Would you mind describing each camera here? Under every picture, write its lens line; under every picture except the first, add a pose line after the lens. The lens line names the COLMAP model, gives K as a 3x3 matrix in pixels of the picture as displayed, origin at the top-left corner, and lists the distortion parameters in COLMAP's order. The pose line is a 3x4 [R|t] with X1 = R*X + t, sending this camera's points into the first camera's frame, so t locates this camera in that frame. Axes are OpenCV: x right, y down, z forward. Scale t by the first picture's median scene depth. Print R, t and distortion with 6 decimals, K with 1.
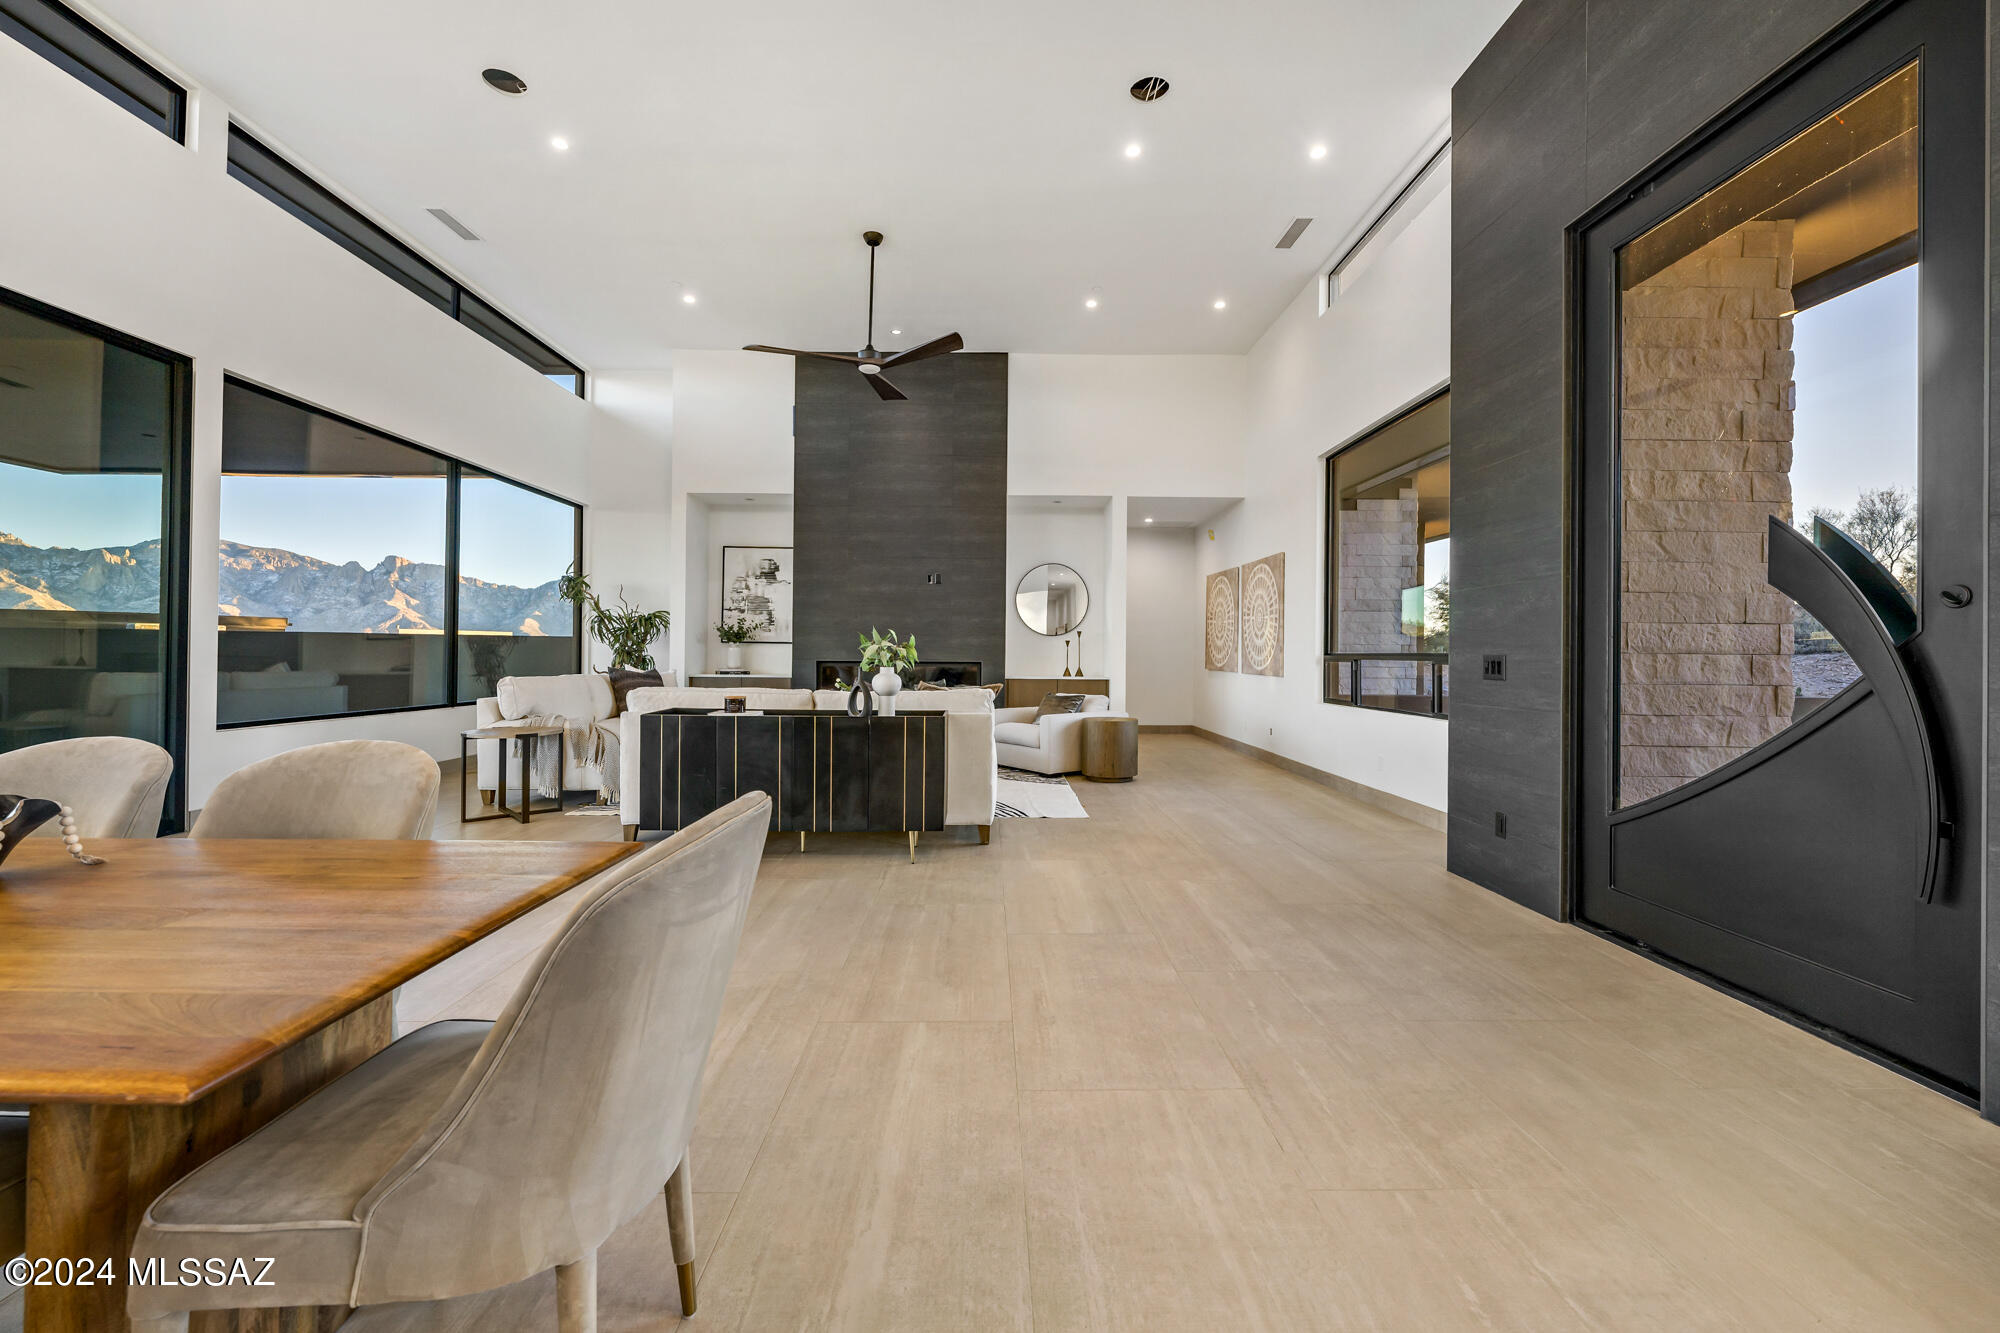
lens RADIAL K [[809.4, 0, 1008.3], [0, 809.4, 665.9], [0, 0, 1]] dist [-0.003620, 0.001839]
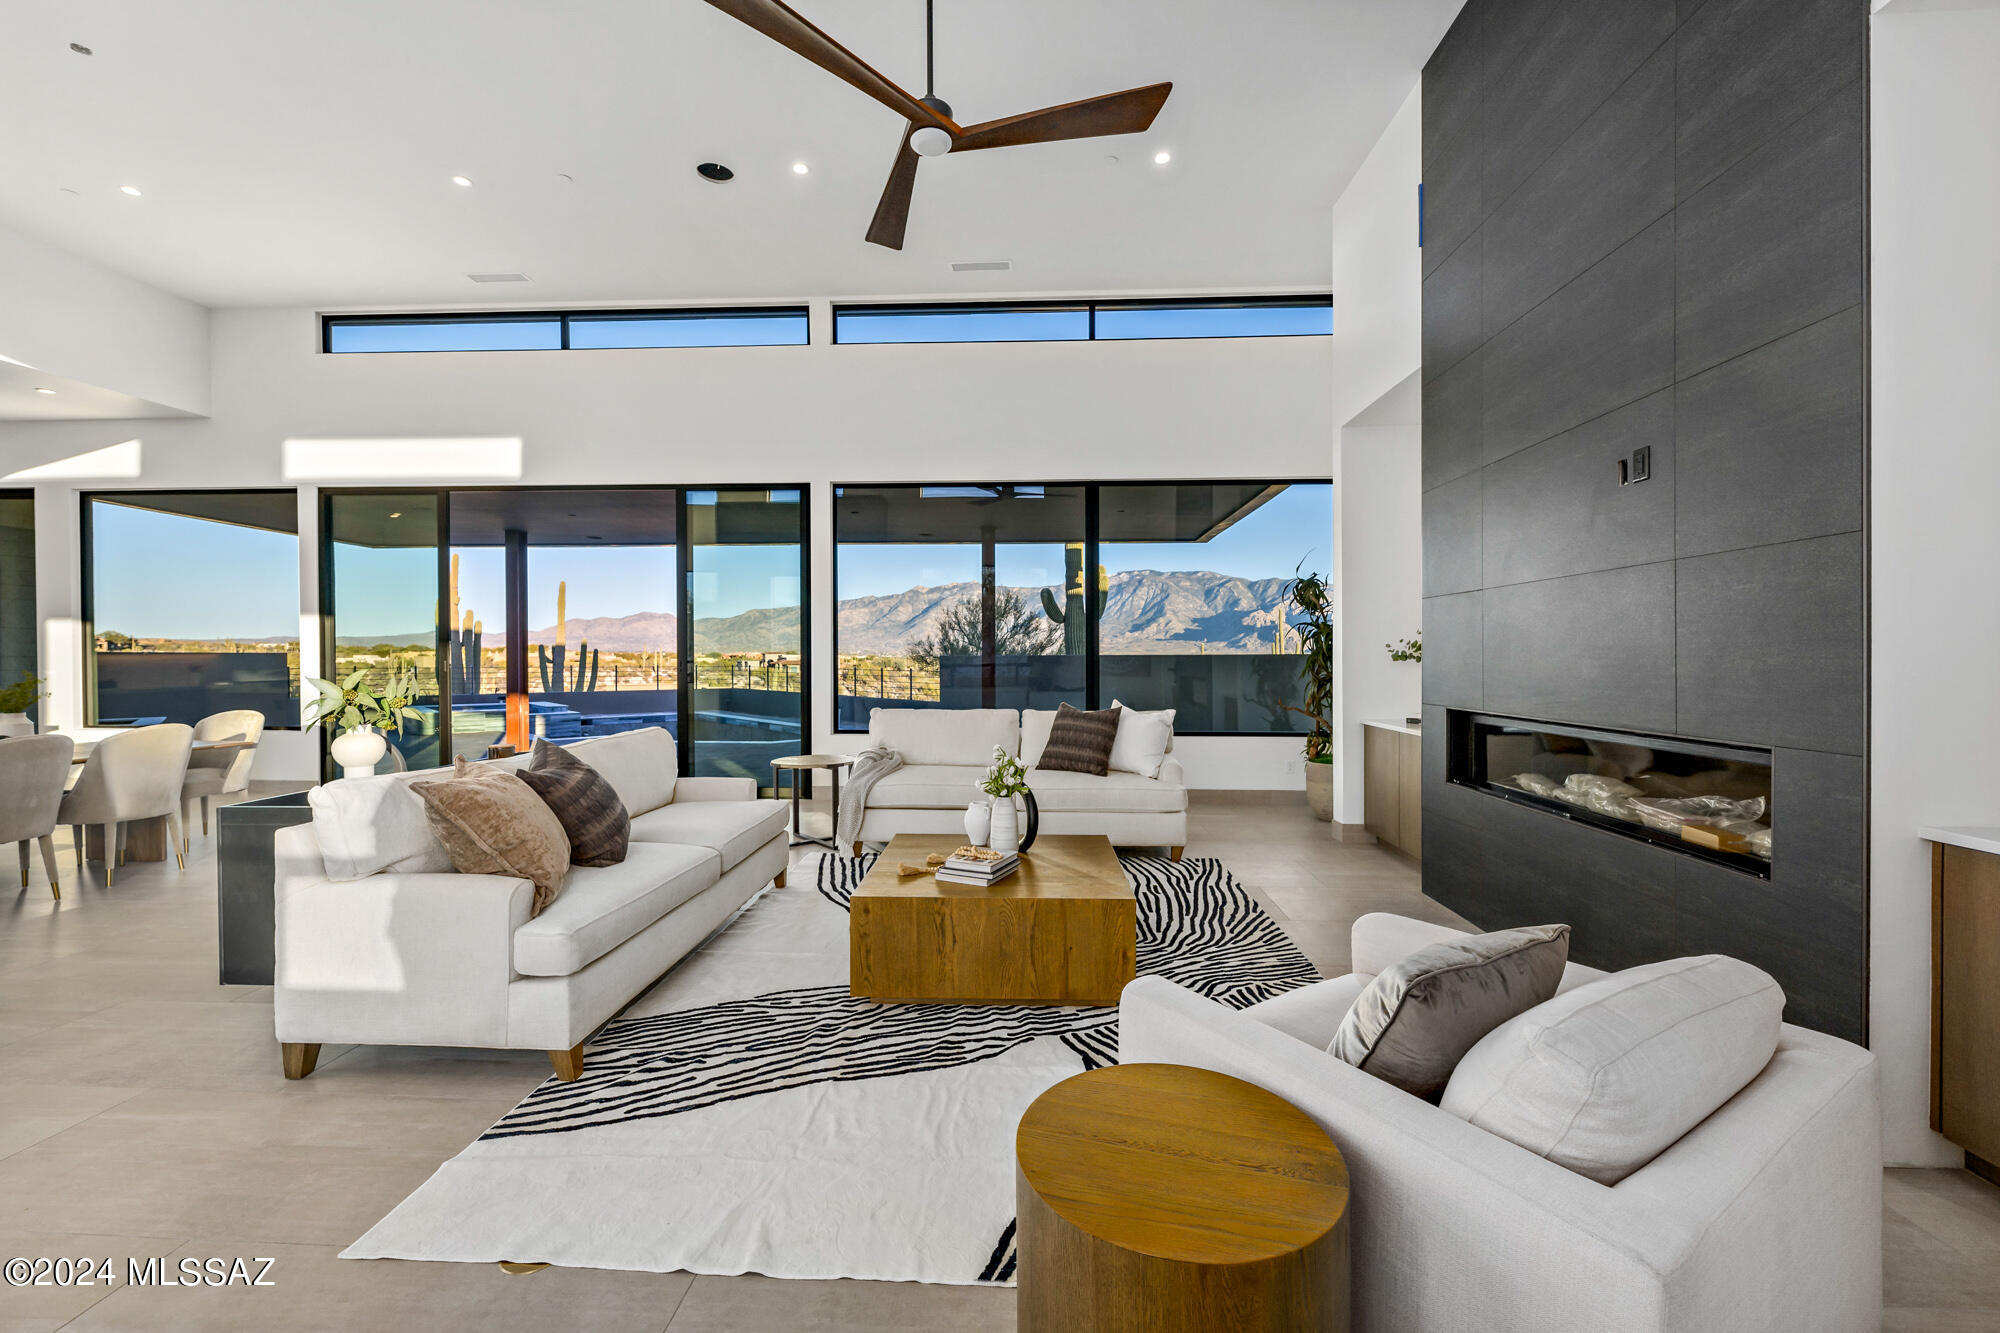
lens RADIAL K [[809.4, 0, 994.6], [0, 809.4, 669.4], [0, 0, 1]] dist [-0.003620, 0.001839]
pose [[-0.077921, 0.006443, -0.996939, 0.315309], [-0.018492, 0.999798, 0.007907, -0.036799], [0.996788, 0.019051, -0.077786, 1.019191]]
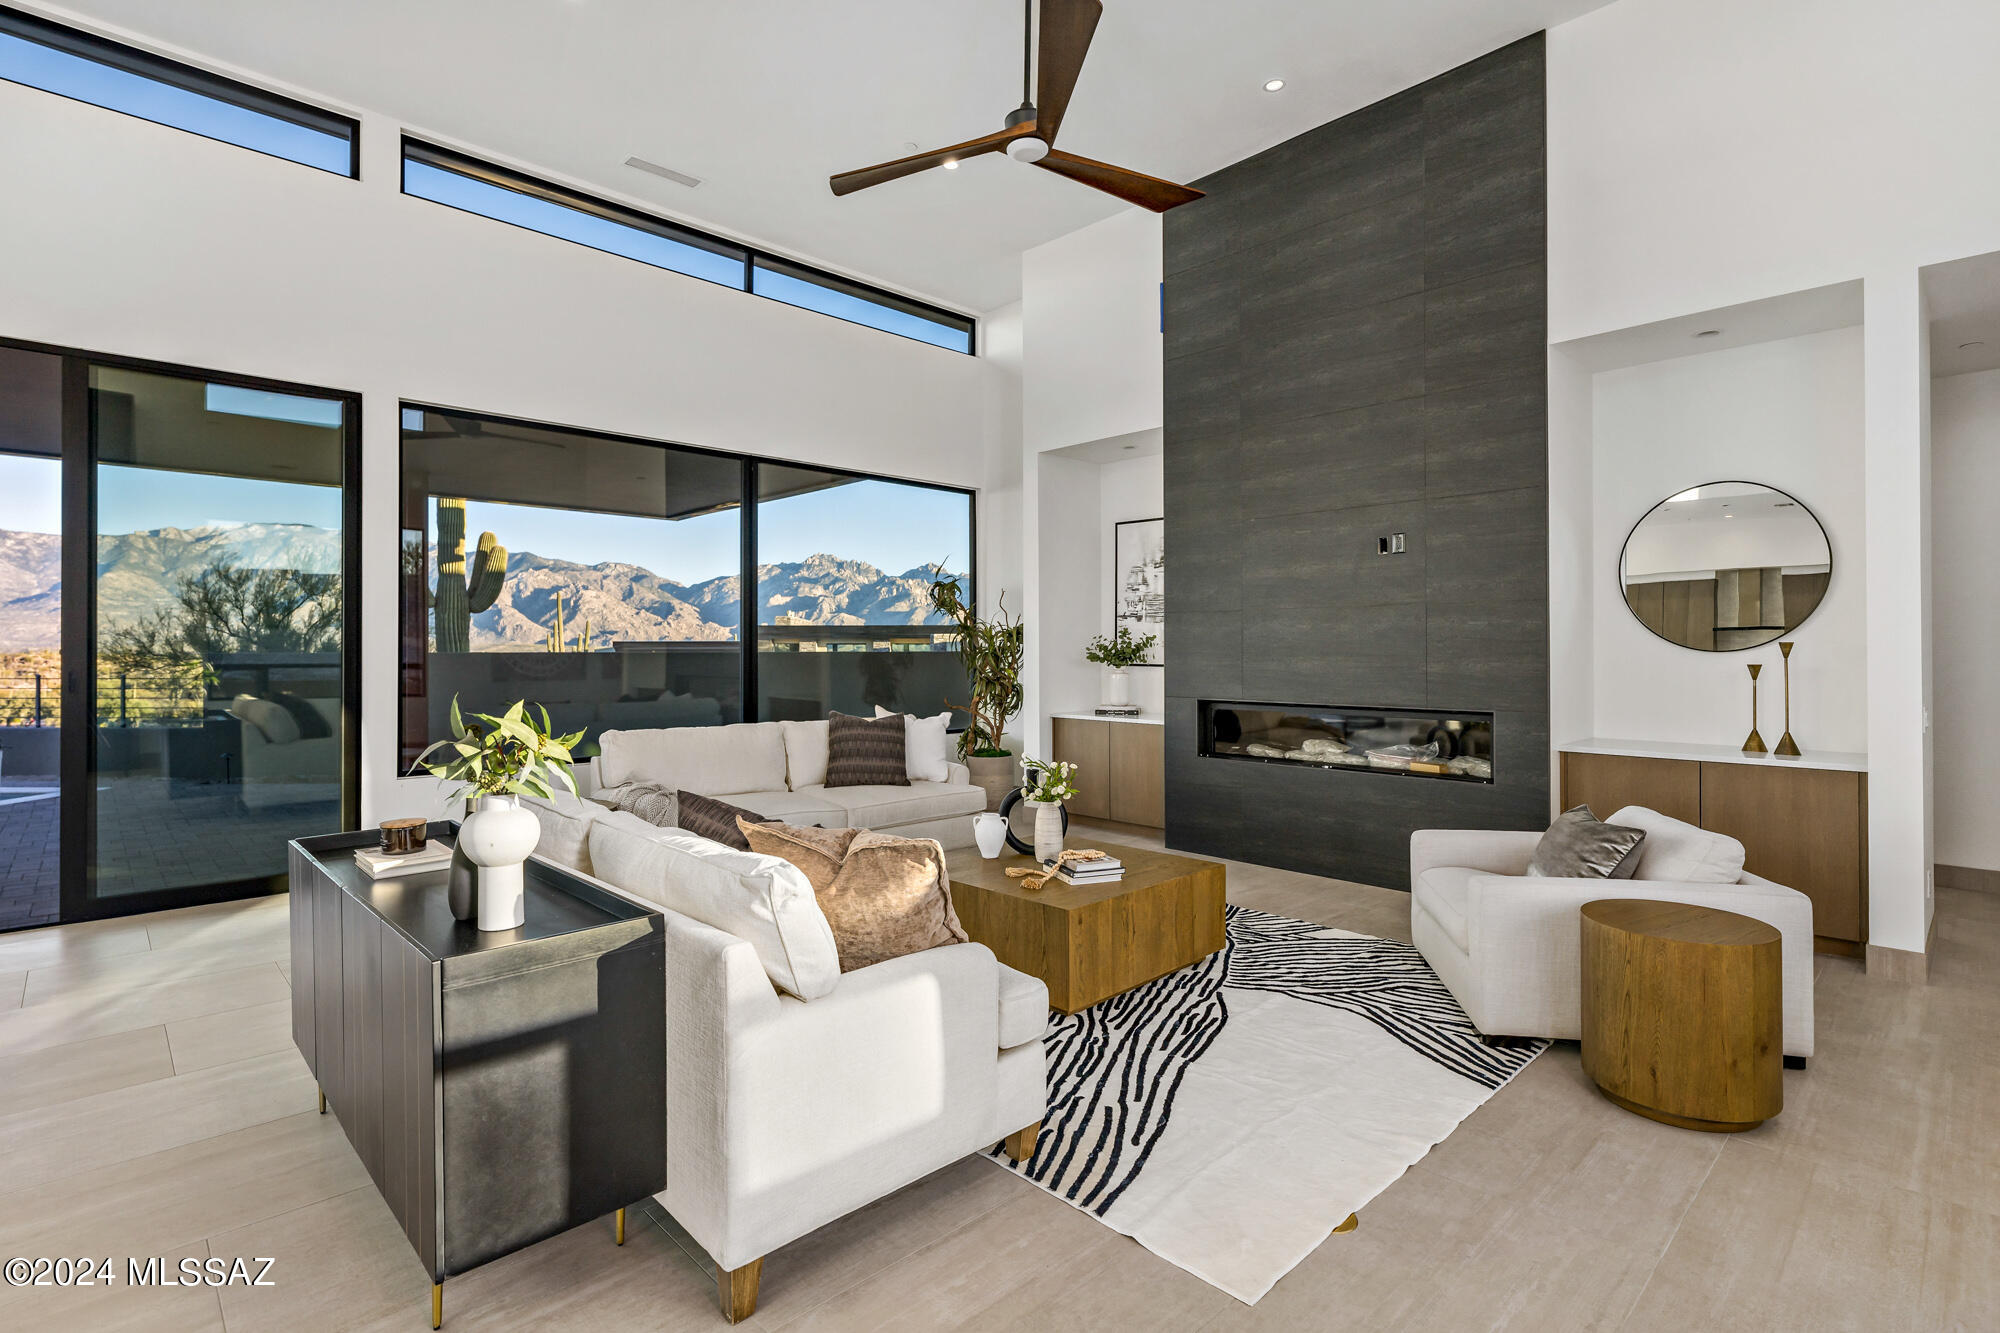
lens RADIAL K [[975.8, 0, 986.1], [0, 975.8, 650.2], [0, 0, 1]] dist [-0.001631, 0.000285]
pose [[0.675543, -0.008436, -0.737272, 0.244855], [-0.006013, 0.999838, -0.016950, -0.039387], [0.737296, 0.015884, 0.675383, 0.535033]]
